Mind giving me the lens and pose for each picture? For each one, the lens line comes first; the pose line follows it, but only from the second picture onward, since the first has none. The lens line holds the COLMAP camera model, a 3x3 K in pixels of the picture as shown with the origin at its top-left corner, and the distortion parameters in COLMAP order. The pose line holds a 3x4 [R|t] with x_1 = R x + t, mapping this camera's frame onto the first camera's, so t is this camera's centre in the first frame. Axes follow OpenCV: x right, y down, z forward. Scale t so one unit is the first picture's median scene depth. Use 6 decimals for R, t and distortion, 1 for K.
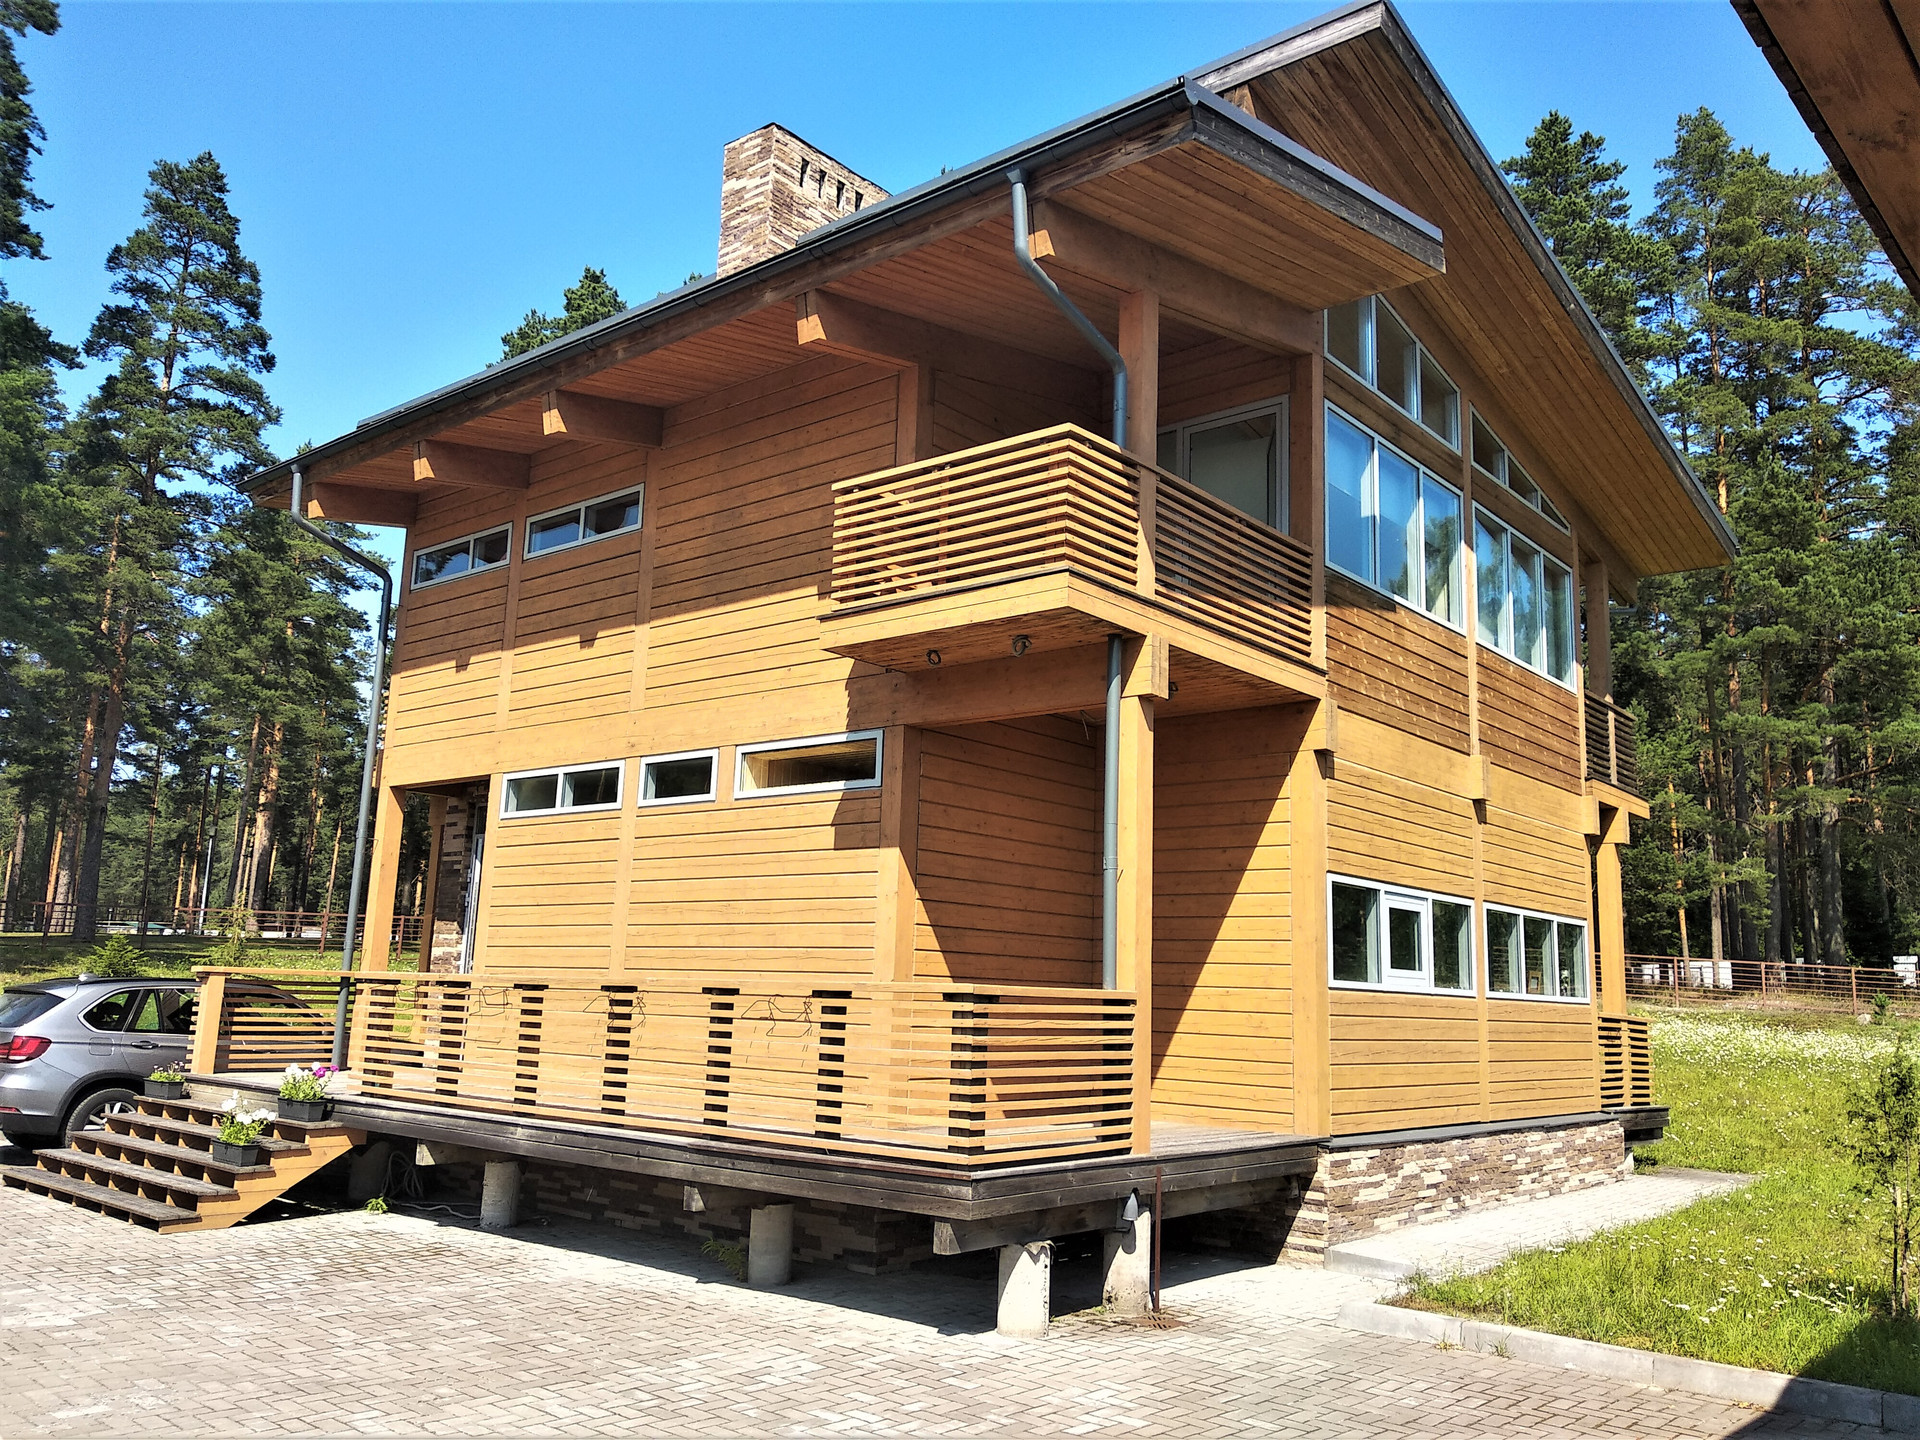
lens RADIAL K [[1490.7, 0, 962.5], [0, 1490.7, 709.8], [0, 0, 1]] dist [0.075357, -0.115799]
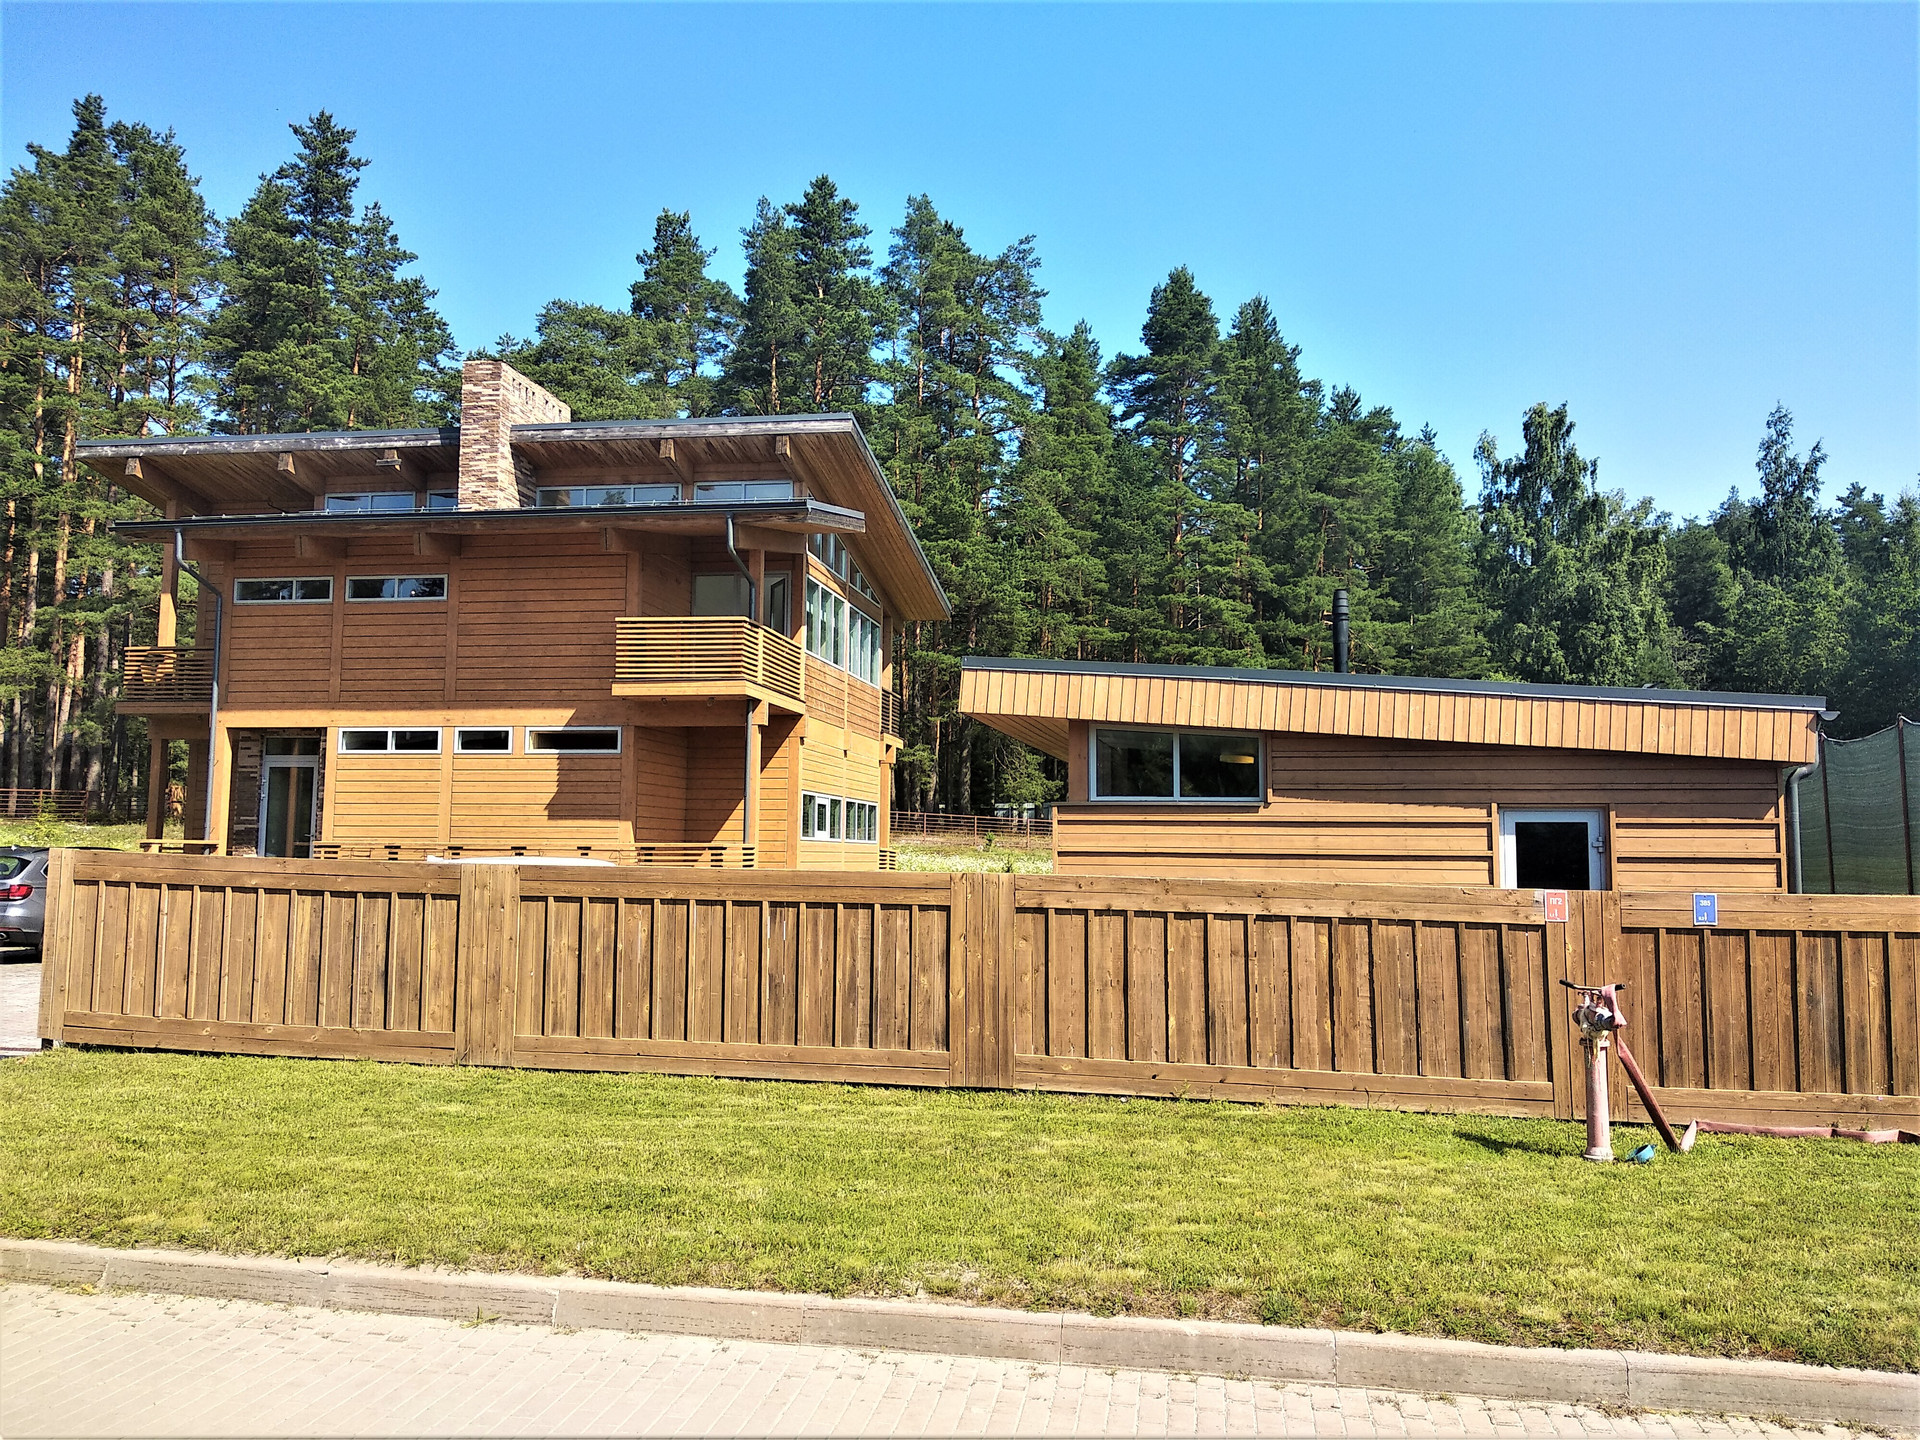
lens RADIAL K [[1459.9, 0, 960.0], [0, 1459.9, 720.0], [0, 0, 1]] dist [-0.000526, 0.000140]
pose [[0.864374, 0.020471, 0.502433, -0.566537], [-0.074004, 0.993470, 0.086838, -0.176891], [-0.497374, -0.112242, 0.860245, -0.864710]]
